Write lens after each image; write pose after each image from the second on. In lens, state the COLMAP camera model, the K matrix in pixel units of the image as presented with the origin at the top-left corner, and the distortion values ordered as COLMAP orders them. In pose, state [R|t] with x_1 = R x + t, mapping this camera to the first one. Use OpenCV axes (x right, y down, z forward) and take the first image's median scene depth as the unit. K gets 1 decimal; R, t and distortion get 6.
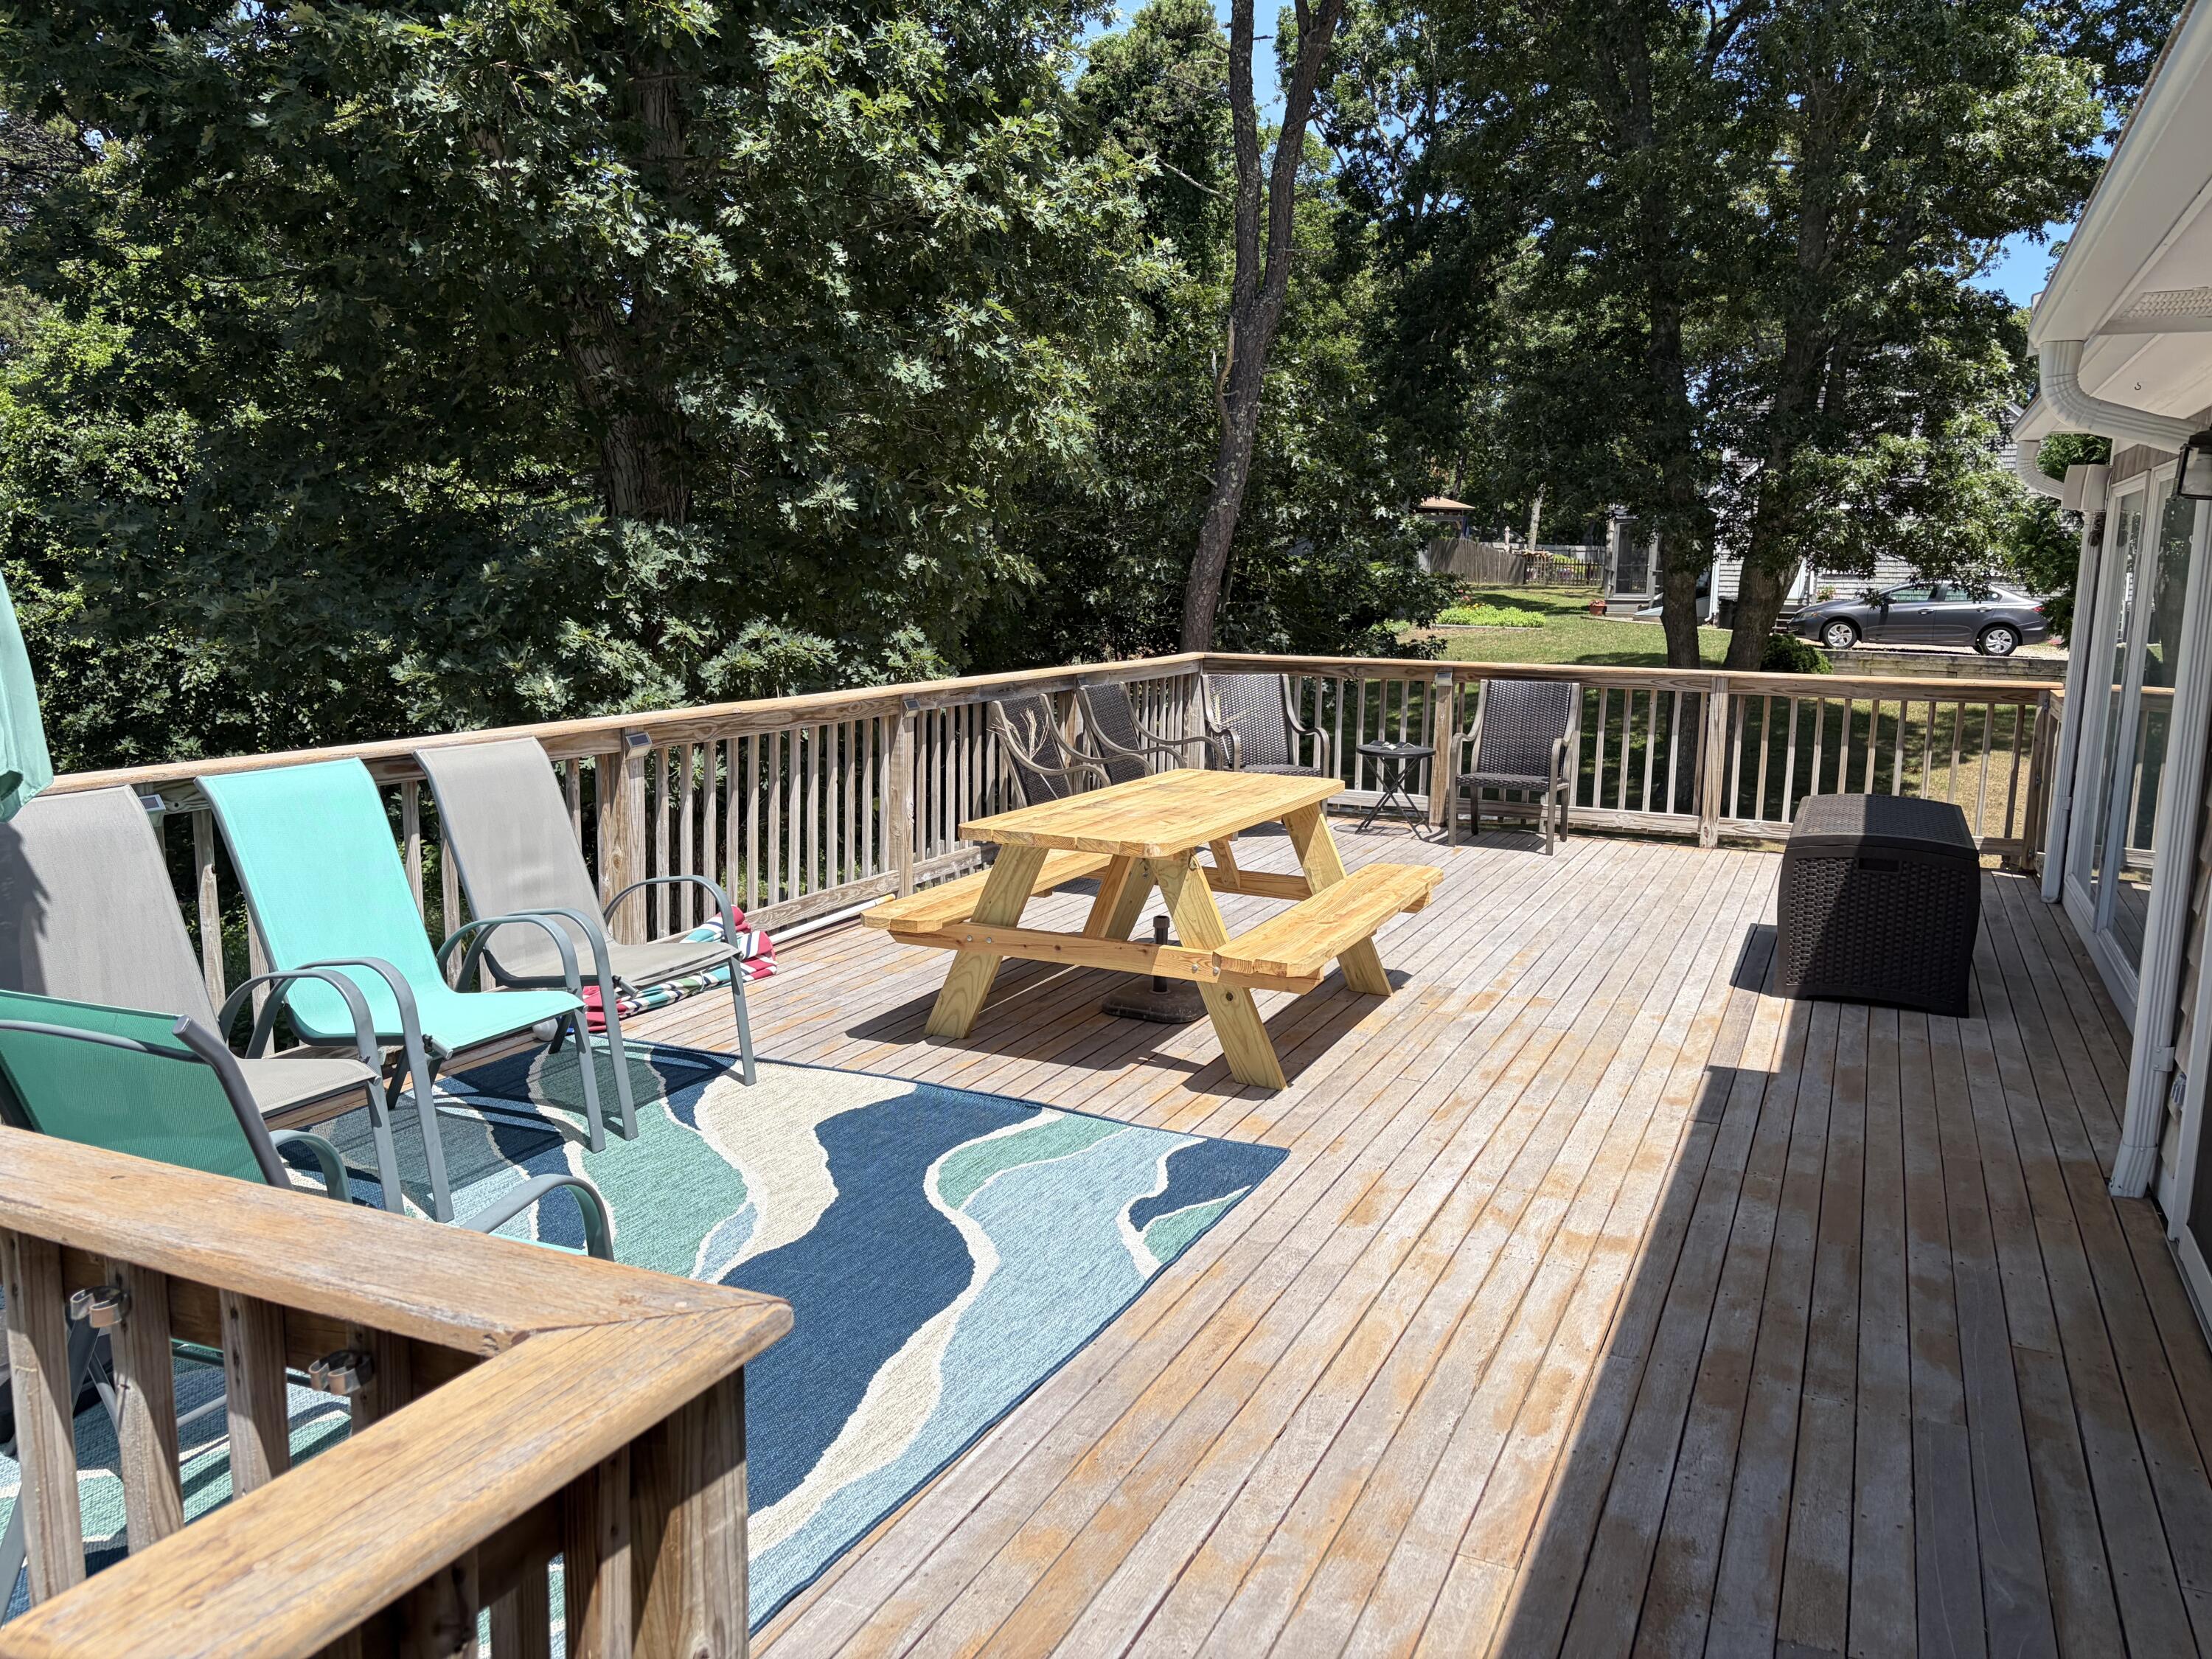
lens RADIAL K [[1669.7, 0, 1110.5], [0, 1669.7, 811.7], [0, 0, 1]] dist [0.096084, -0.110483]
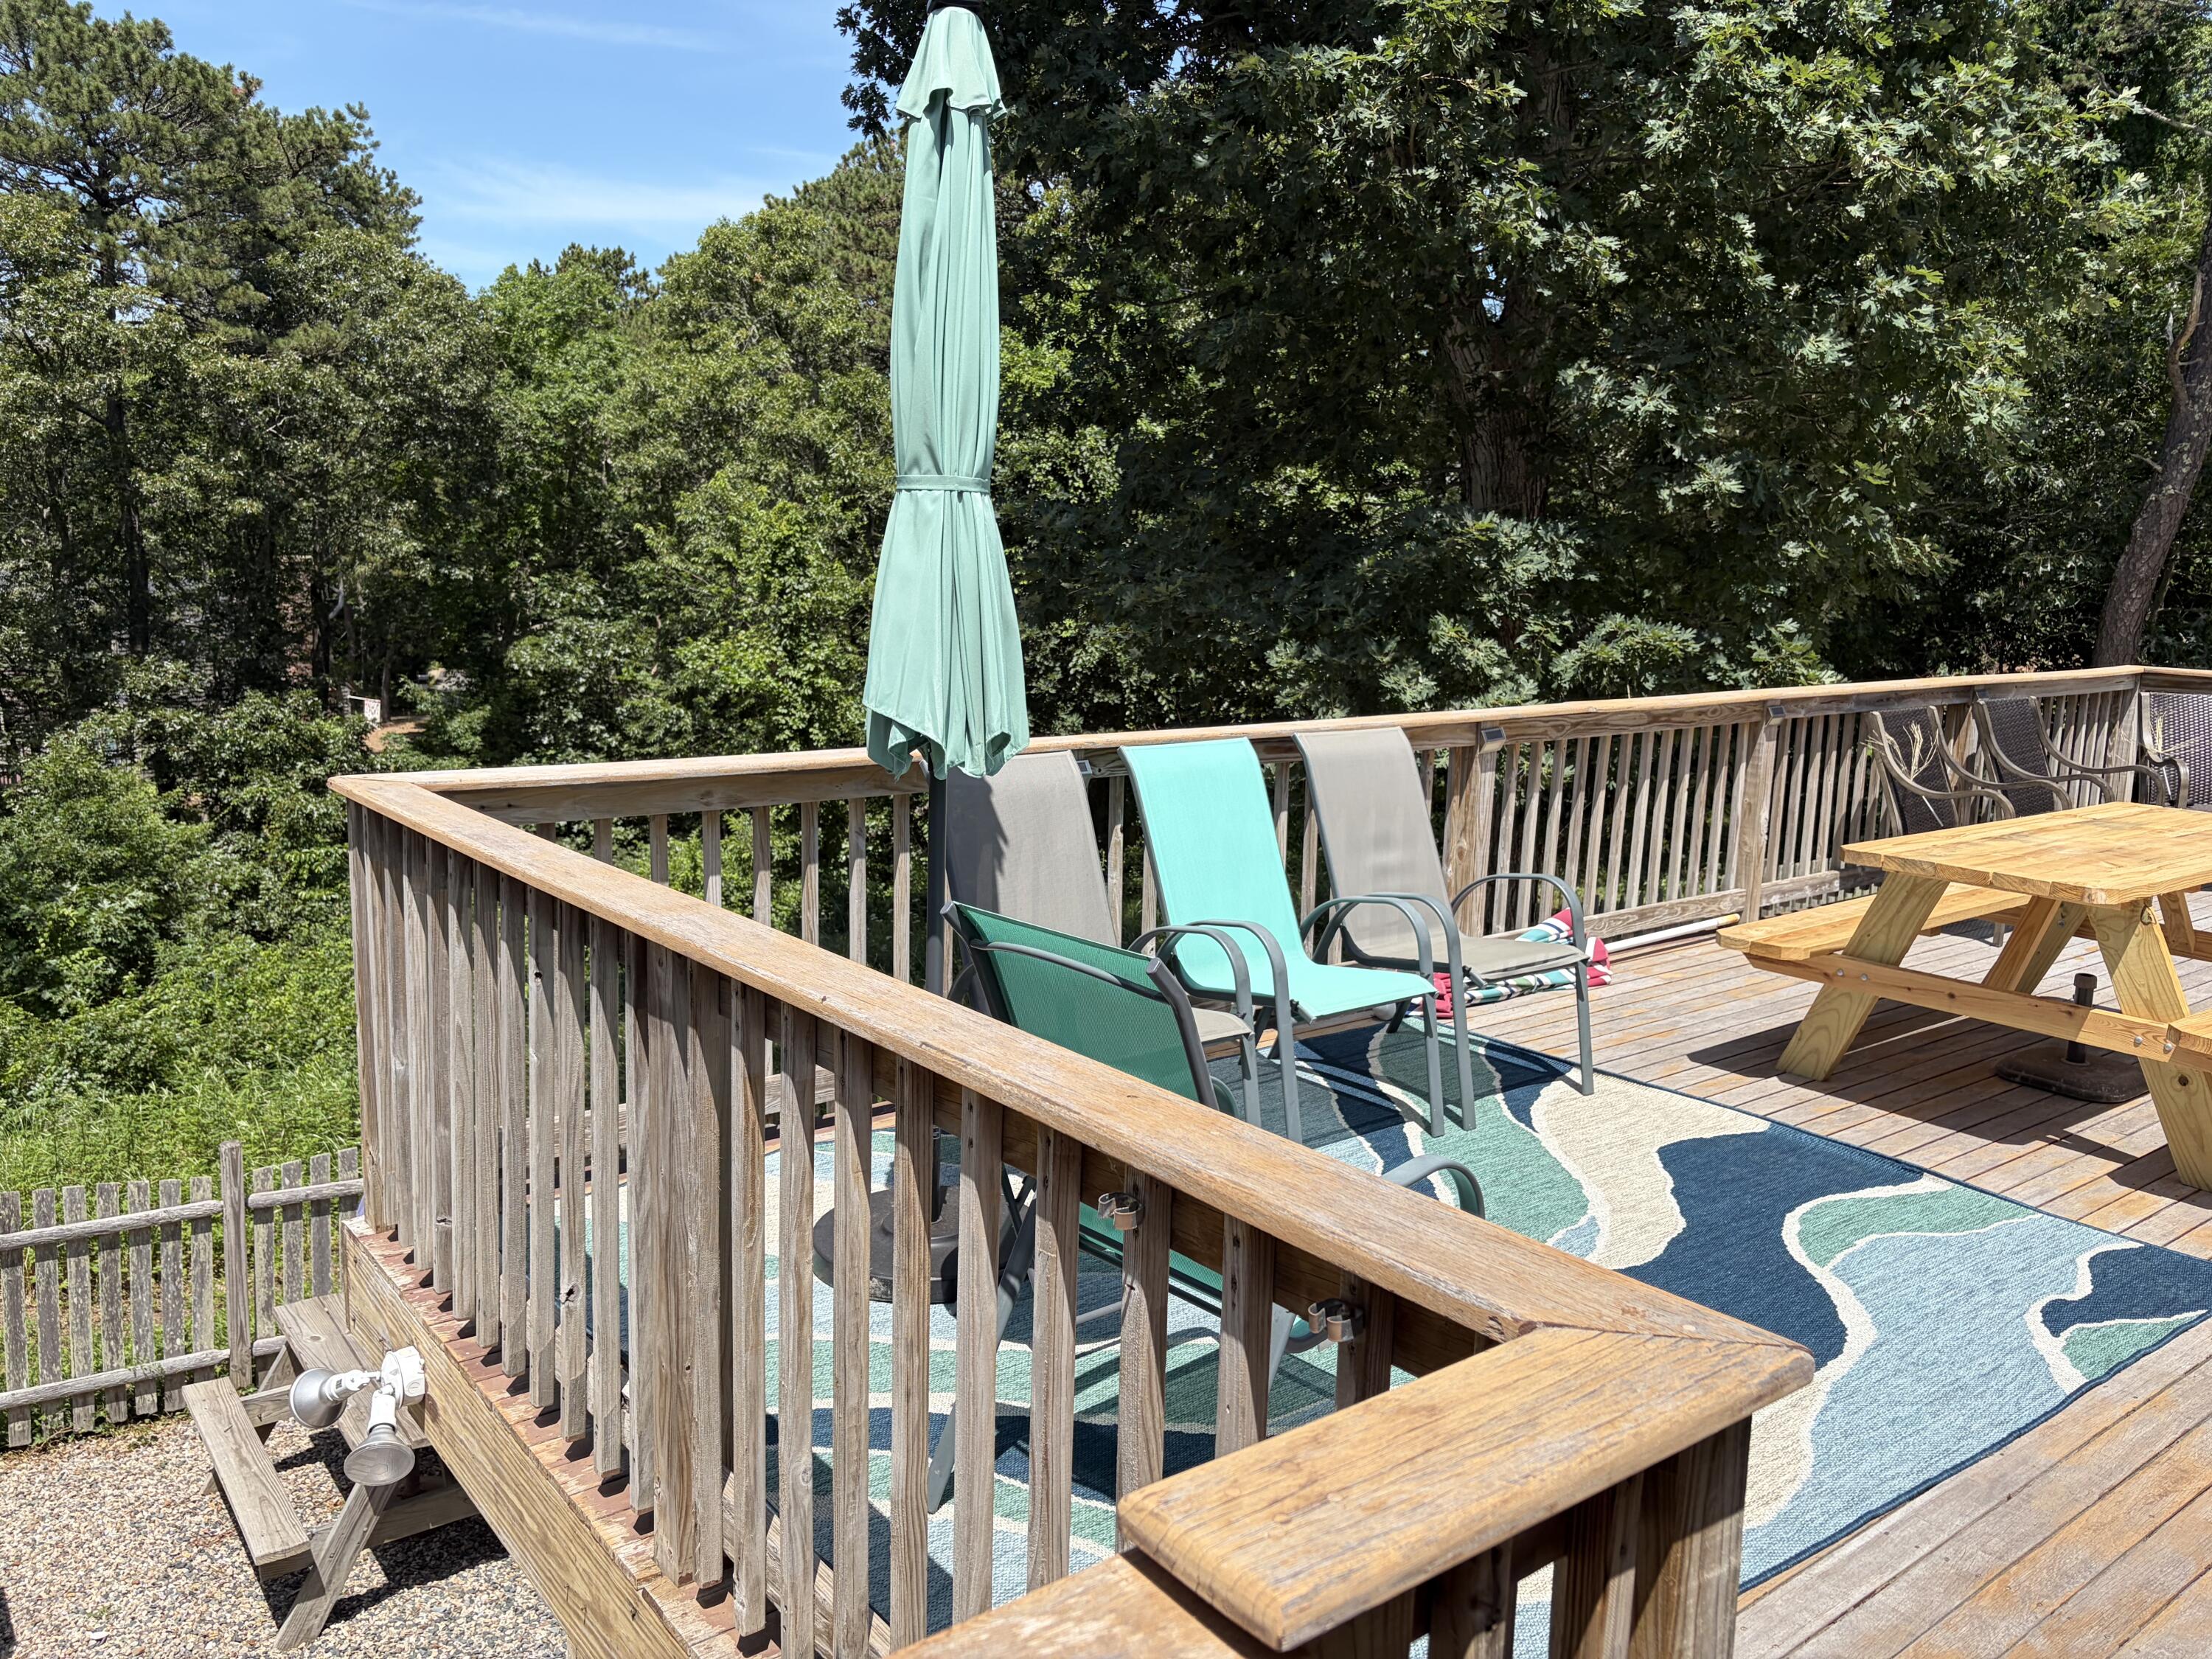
lens RADIAL K [[1677.1, 0, 1106.0], [0, 1677.1, 829.5], [0, 0, 1]] dist [0.090972, -0.112074]
pose [[0.890203, 0.080241, -0.448442, -0.033556], [-0.075467, 0.996740, 0.028540, 0.002732], [0.449270, 0.008436, 0.893356, 0.000987]]
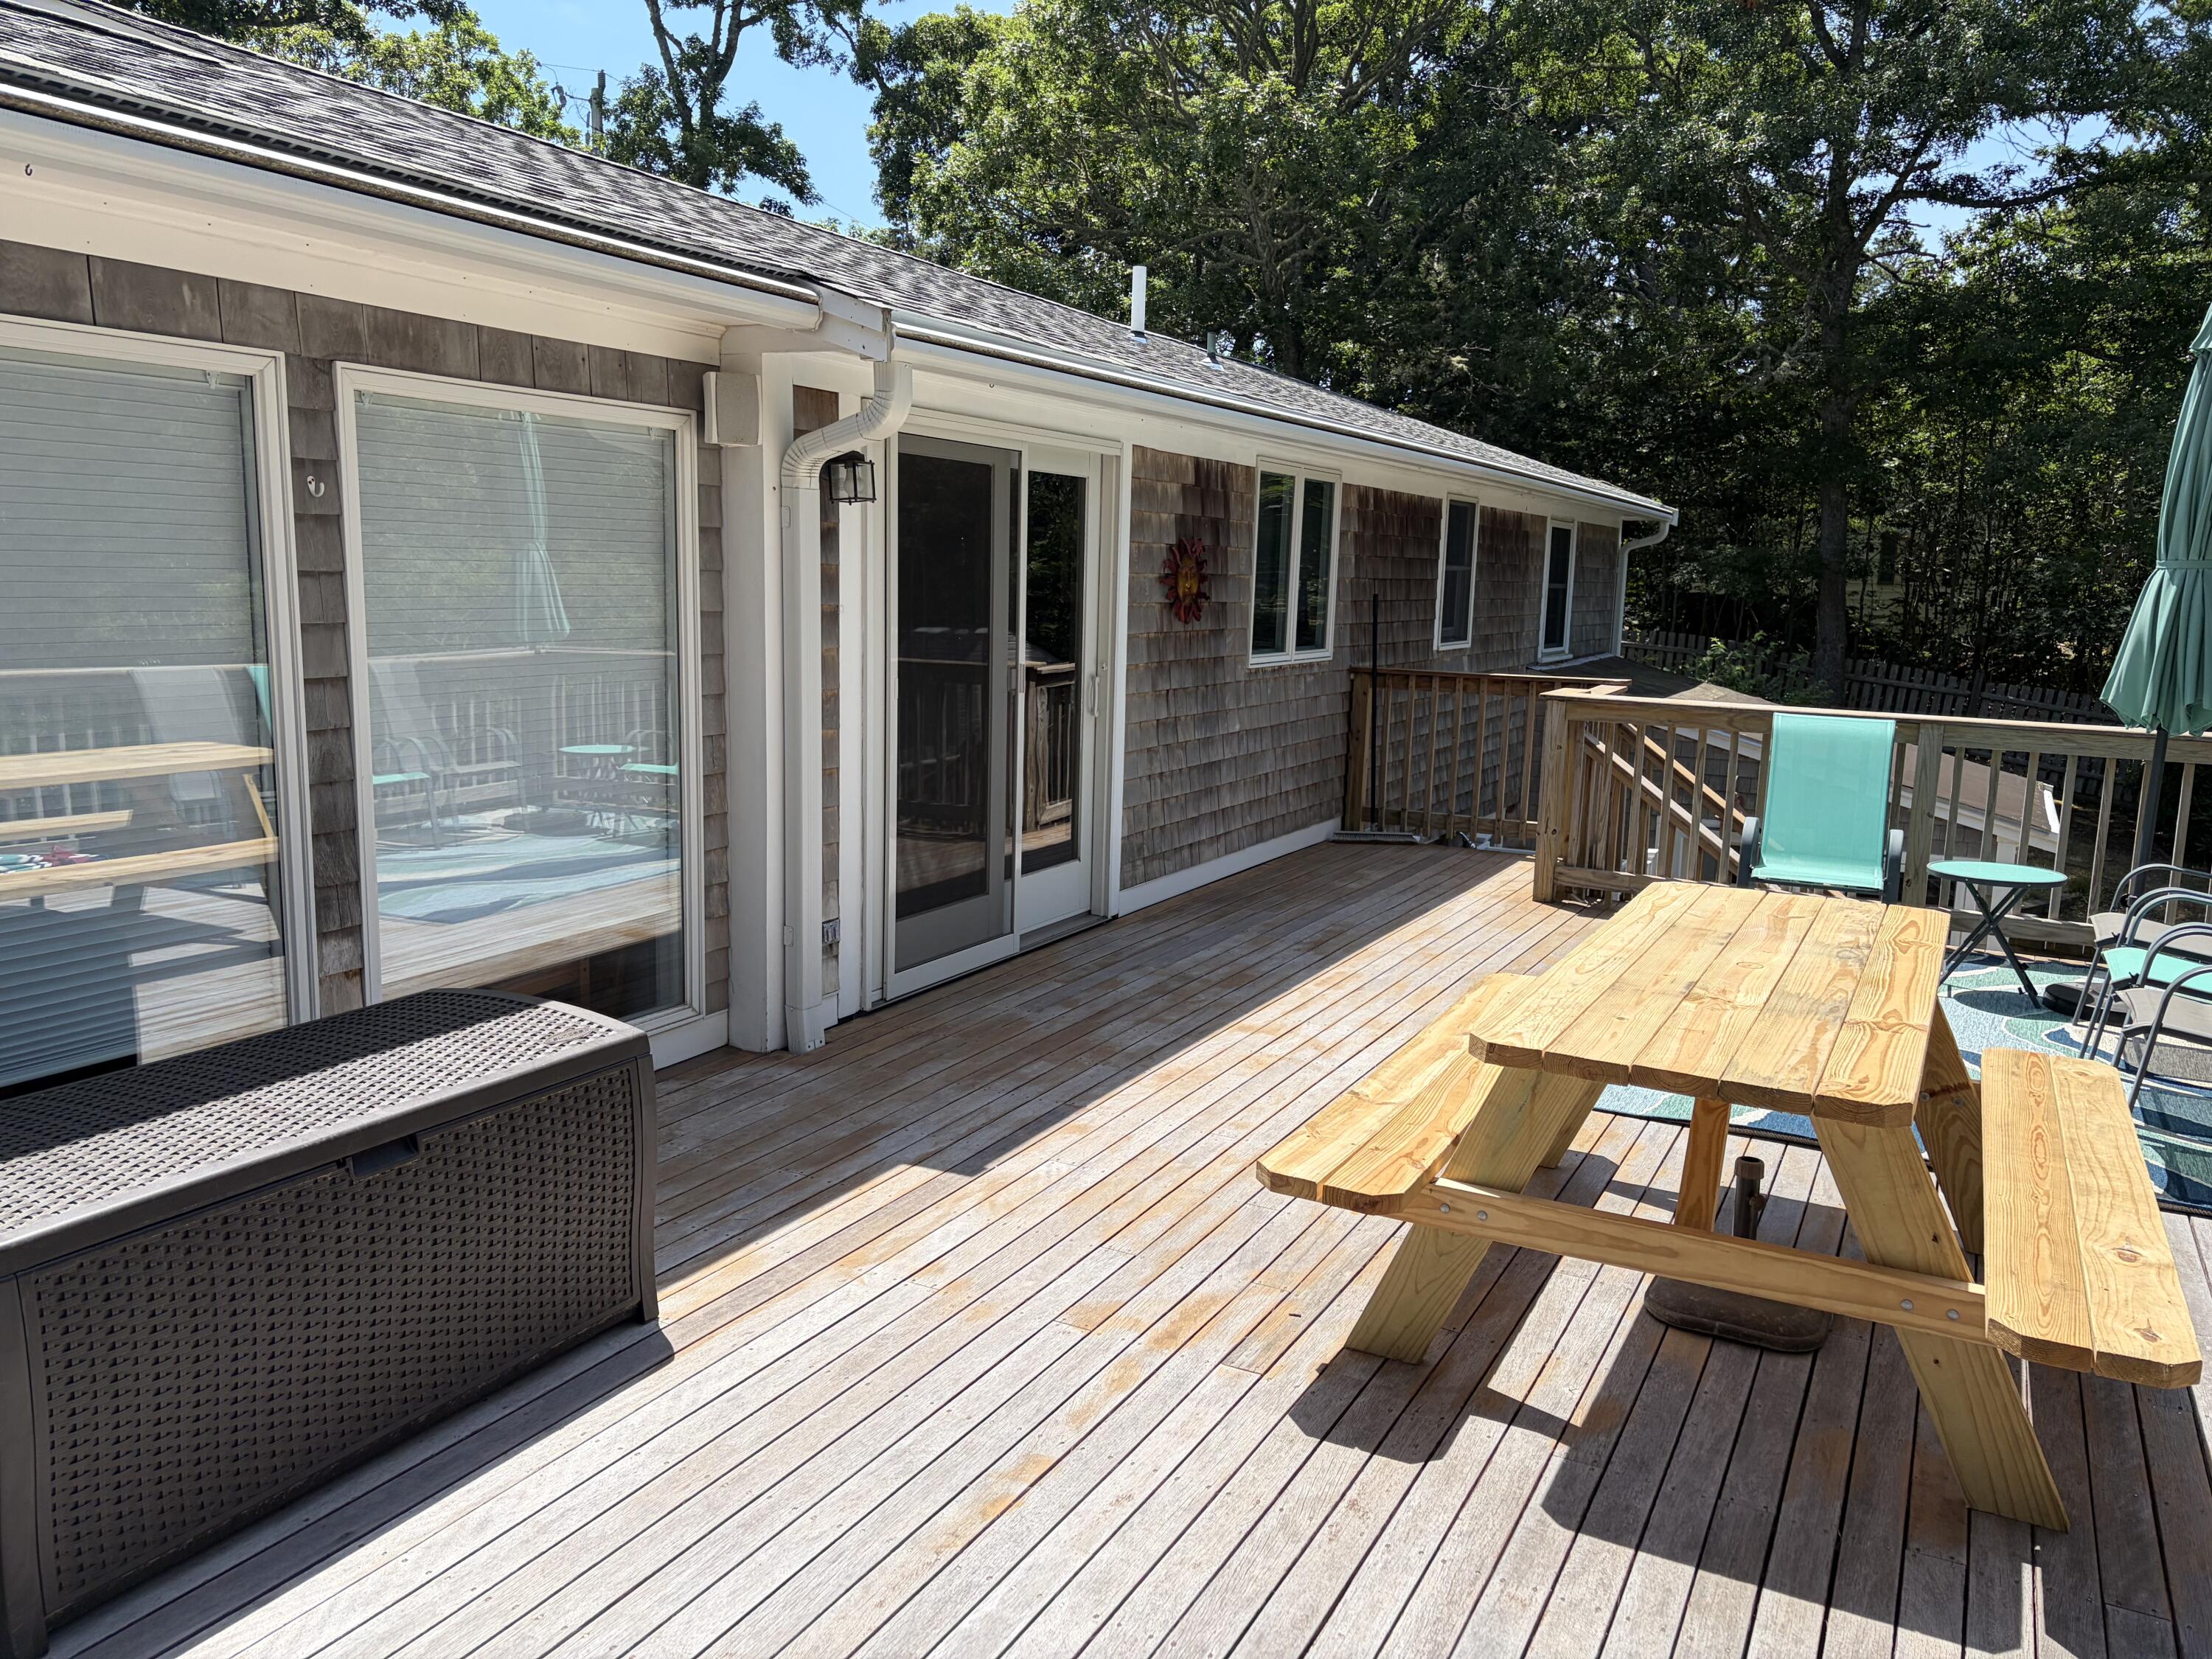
lens RADIAL K [[1677.1, 0, 1106.0], [0, 1677.1, 829.5], [0, 0, 1]] dist [0.090972, -0.112074]
pose [[-0.997763, -0.052788, 0.041024, 0.291484], [-0.038361, 0.954615, 0.295363, -0.264071], [-0.054754, 0.293128, -0.954504, 1.850817]]
